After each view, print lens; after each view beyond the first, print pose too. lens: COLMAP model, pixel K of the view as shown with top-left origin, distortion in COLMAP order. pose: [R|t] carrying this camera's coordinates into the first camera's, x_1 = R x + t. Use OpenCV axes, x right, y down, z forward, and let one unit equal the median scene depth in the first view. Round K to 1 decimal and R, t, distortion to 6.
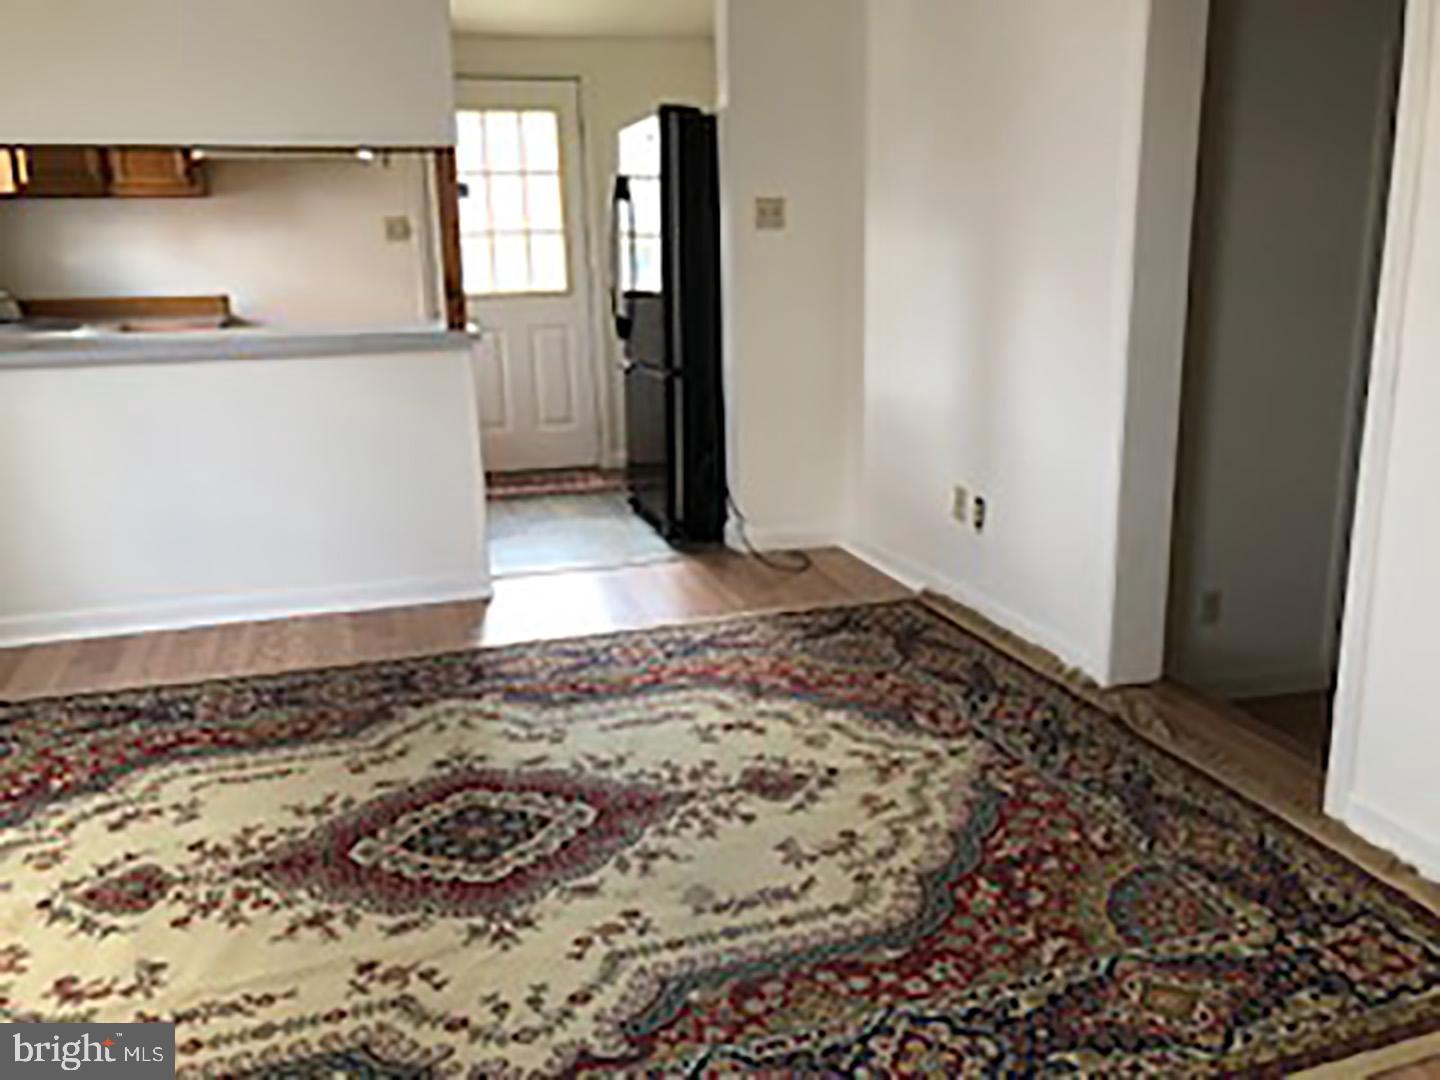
lens RADIAL K [[1199.3, 0, 716.4], [0, 1199.3, 508.3], [0, 0, 1]] dist [0.007949, 0.001492]
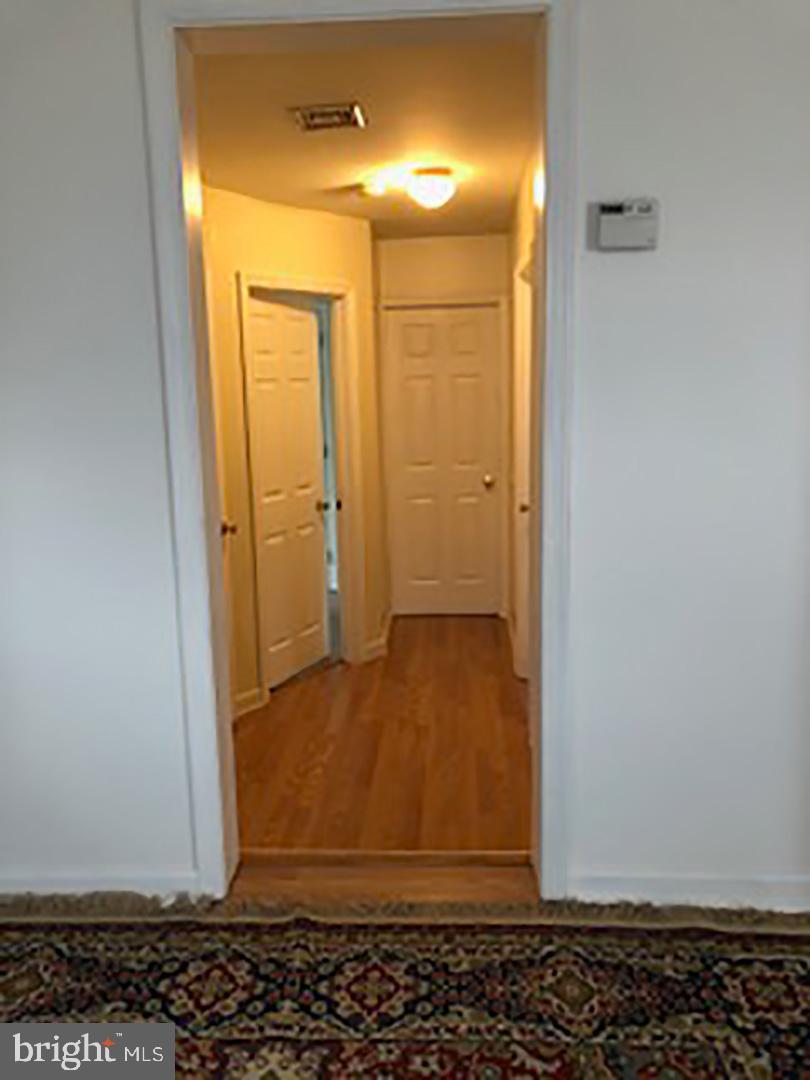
lens RADIAL K [[886.8, 0, 405.0], [0, 886.8, 540.0], [0, 0, 1]] dist [0.043521, -0.049191]
pose [[0.334873, -0.160124, 0.928558, -0.239654], [0.217120, 0.972050, 0.089323, -0.162308], [-0.916908, 0.171697, 0.360279, 0.681314]]
